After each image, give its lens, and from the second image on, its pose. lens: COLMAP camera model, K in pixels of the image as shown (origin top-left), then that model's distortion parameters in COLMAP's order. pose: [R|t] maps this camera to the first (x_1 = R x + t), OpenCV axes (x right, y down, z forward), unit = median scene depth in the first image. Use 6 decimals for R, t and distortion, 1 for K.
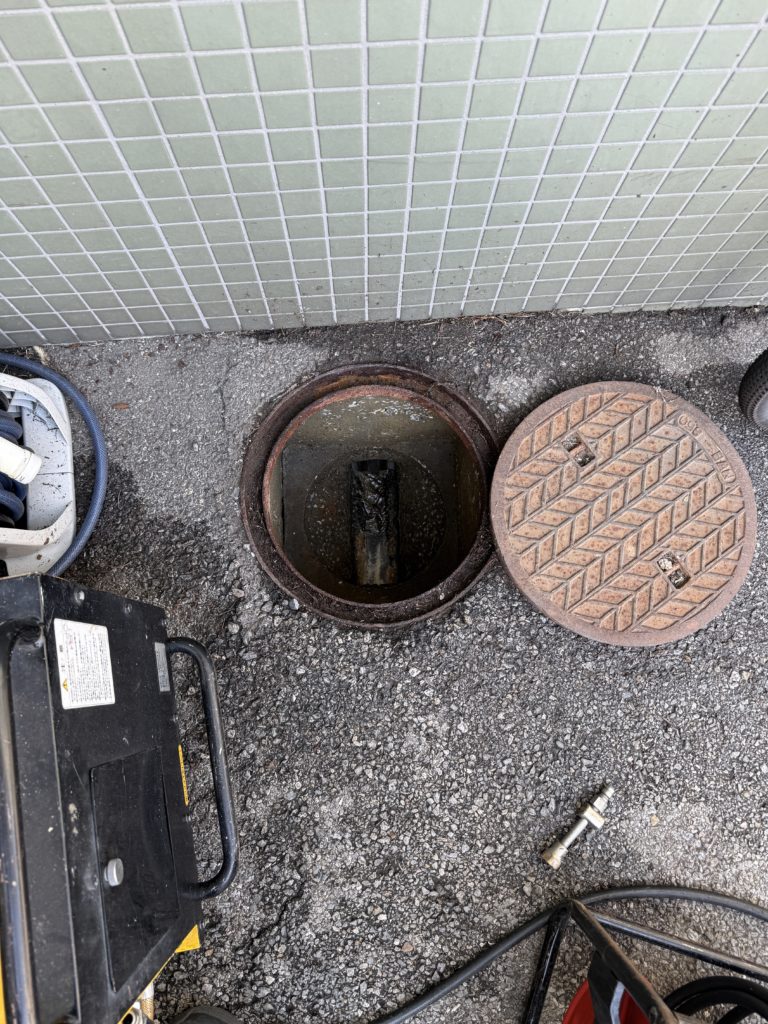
lens RADIAL K [[726.7, 0, 383.1], [0, 726.7, 512.4], [0, 0, 1]] dist [-0.004236, -0.010476]
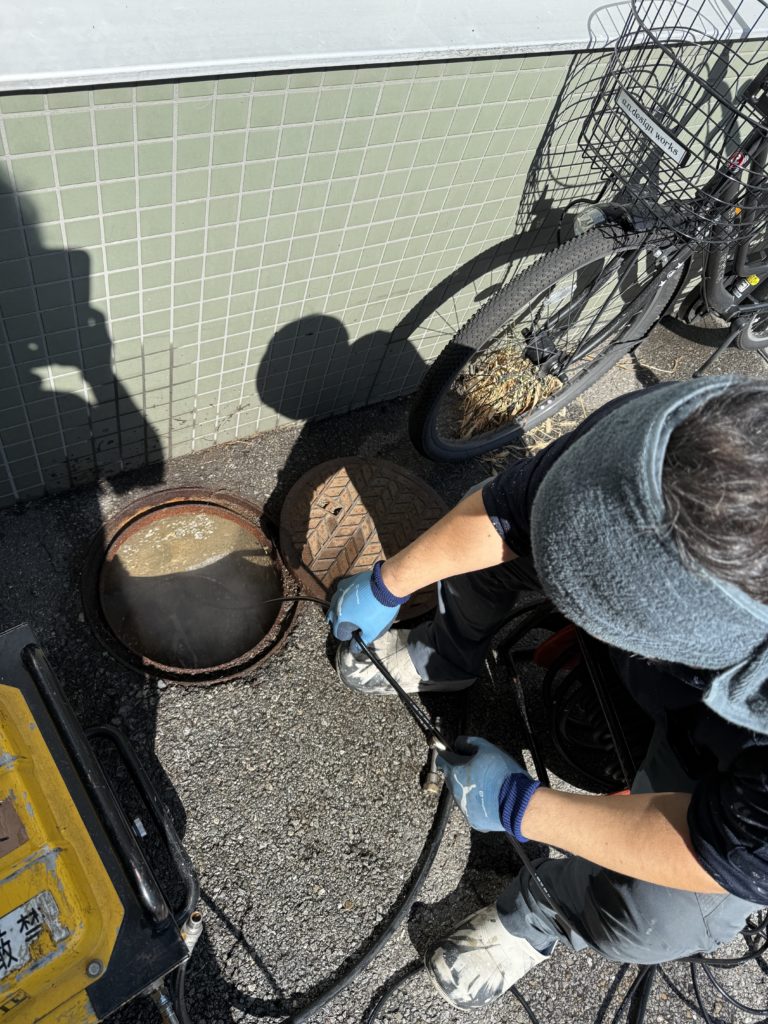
lens RADIAL K [[726.7, 0, 384.8], [0, 726.7, 511.6], [0, 0, 1]] dist [-0.004236, -0.010476]
pose [[0.871288, -0.259487, 0.416562, -0.243193], [0.365492, 0.909534, -0.197899, 0.255680], [-0.327525, 0.324677, 0.887306, -0.304690]]
